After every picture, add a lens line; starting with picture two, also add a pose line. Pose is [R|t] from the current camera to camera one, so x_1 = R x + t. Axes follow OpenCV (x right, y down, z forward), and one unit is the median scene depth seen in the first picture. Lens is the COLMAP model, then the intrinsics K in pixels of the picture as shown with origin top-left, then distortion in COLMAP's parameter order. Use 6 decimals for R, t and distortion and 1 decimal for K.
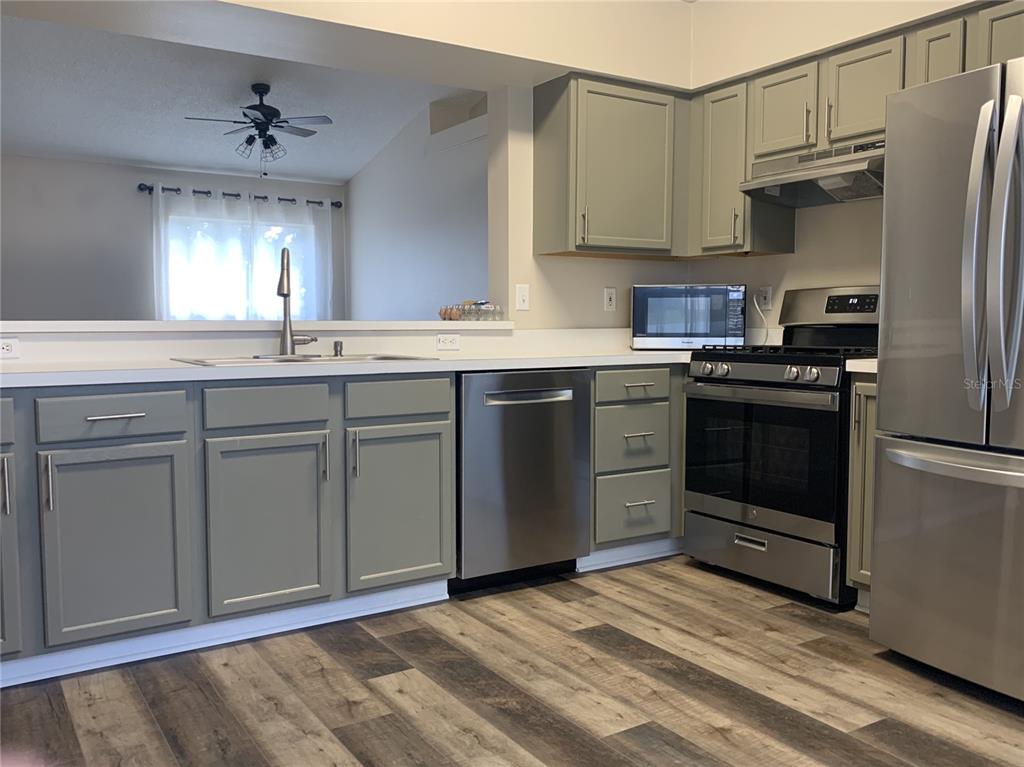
lens RADIAL K [[866.0, 0, 511.6], [0, 866.0, 376.8], [0, 0, 1]] dist [0.010574, -0.018068]
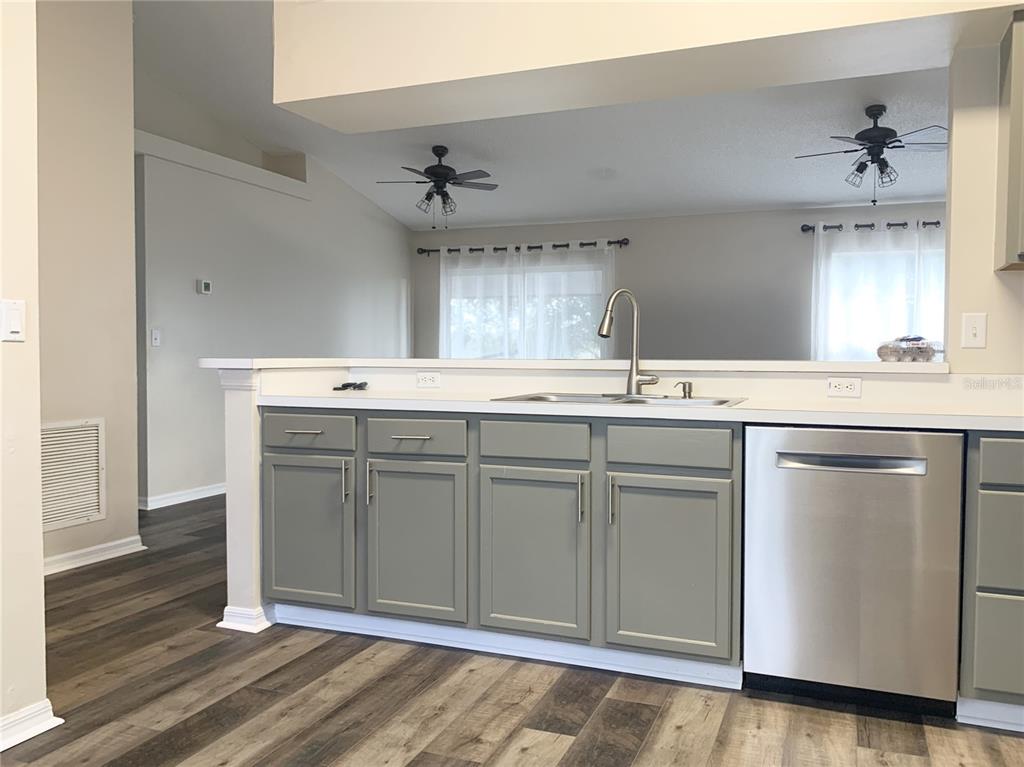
lens RADIAL K [[846.2, 0, 512.0], [0, 846.2, 383.5], [0, 0, 1]] dist [0.009617, -0.012037]
pose [[0.581698, 0.033802, -0.812702, 0.509080], [-0.059472, 0.998229, -0.001049, -0.031598], [0.811227, 0.048944, 0.582679, 0.356588]]
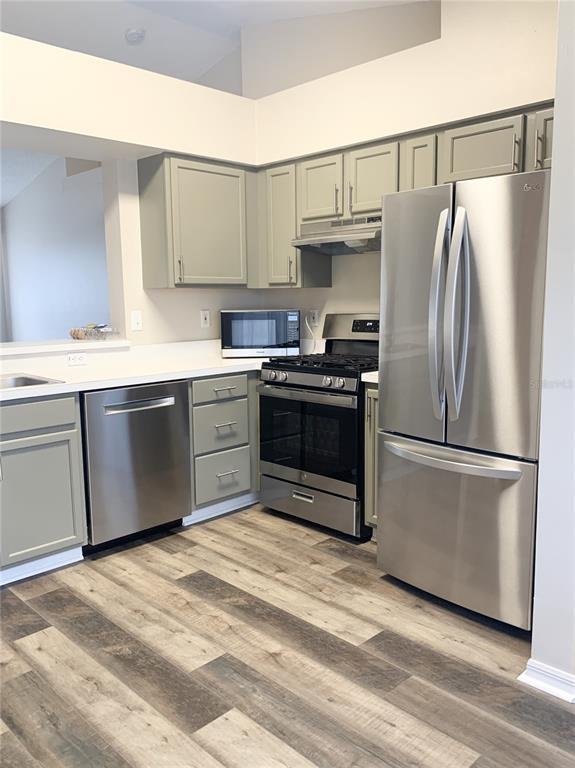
lens RADIAL K [[621.7, 0, 287.5], [0, 621.7, 384.0], [0, 0, 1]] dist [0.042083, -0.072706]
pose [[0.977323, -0.040578, 0.207830, 0.050264], [0.025000, 0.996715, 0.077038, -0.088230], [-0.210273, -0.070095, 0.975127, 0.014521]]
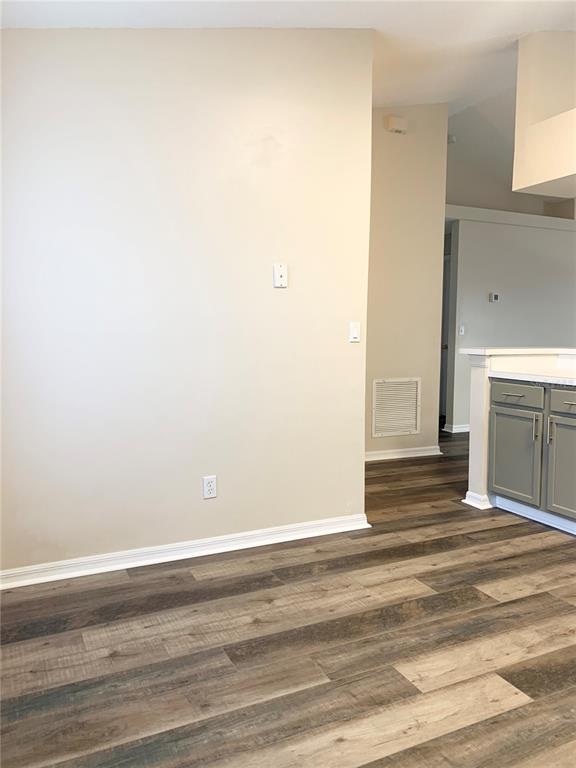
lens RADIAL K [[577.1, 0, 285.7], [0, 577.1, 388.1], [0, 0, 1]] dist [0.000090, -0.009817]
pose [[-0.127487, 0.101369, -0.986647, 0.729085], [-0.070432, 0.991327, 0.110950, -0.069180], [0.989336, 0.083636, -0.119242, 0.444644]]
